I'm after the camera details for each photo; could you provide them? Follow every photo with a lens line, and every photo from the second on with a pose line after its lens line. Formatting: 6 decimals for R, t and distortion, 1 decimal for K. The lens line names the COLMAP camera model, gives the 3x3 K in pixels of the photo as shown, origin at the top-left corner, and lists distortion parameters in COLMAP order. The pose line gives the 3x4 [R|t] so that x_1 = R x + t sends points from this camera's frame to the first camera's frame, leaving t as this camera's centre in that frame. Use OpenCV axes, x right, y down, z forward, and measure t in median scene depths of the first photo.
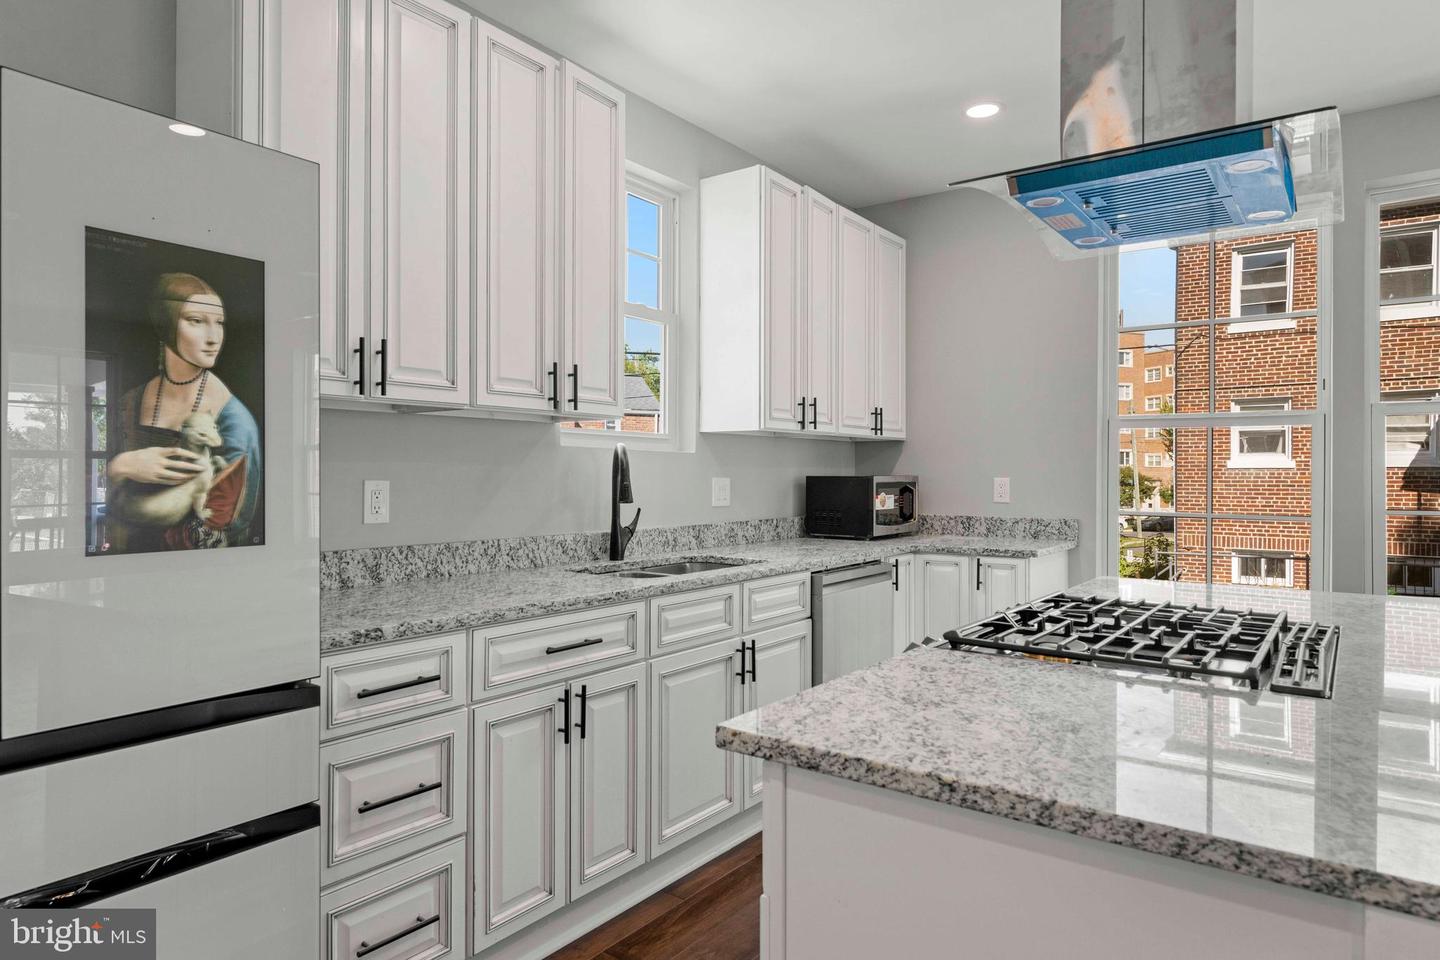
lens RADIAL K [[867.0, 0, 723.3], [0, 867.0, 472.2], [0, 0, 1]] dist [0.005694, -0.000204]
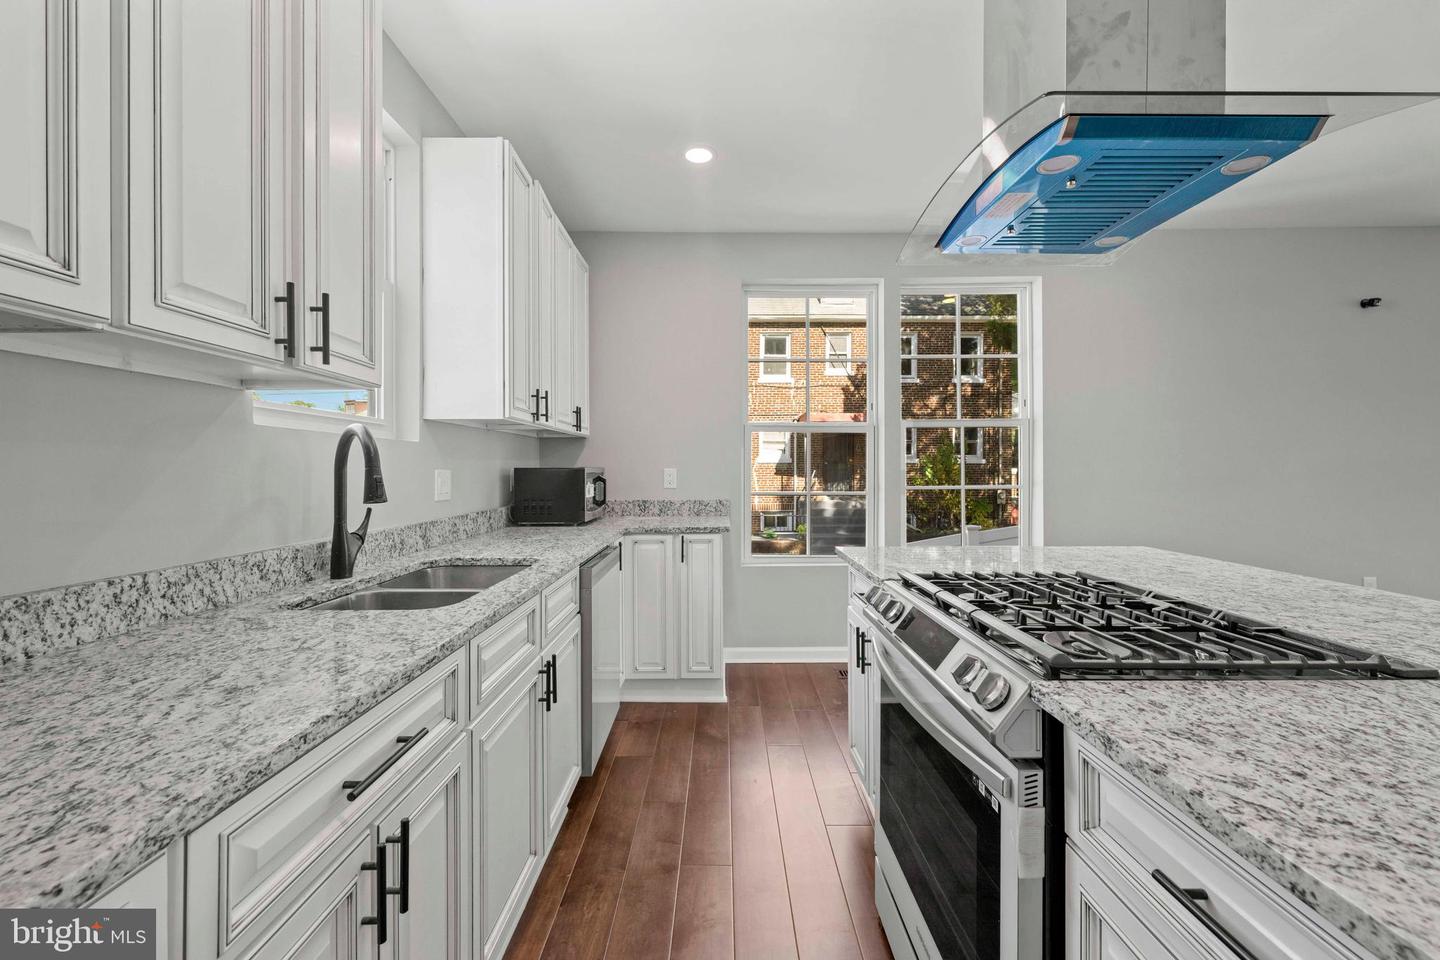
lens RADIAL K [[573.7, 0, 723.9], [0, 573.7, 467.0], [0, 0, 1]] dist [0.002587, -0.000684]
pose [[0.803566, -0.004148, 0.595201, -0.136506], [0.004303, 0.999990, 0.001159, 0.004245], [-0.595200, 0.001629, 0.803576, 0.349244]]
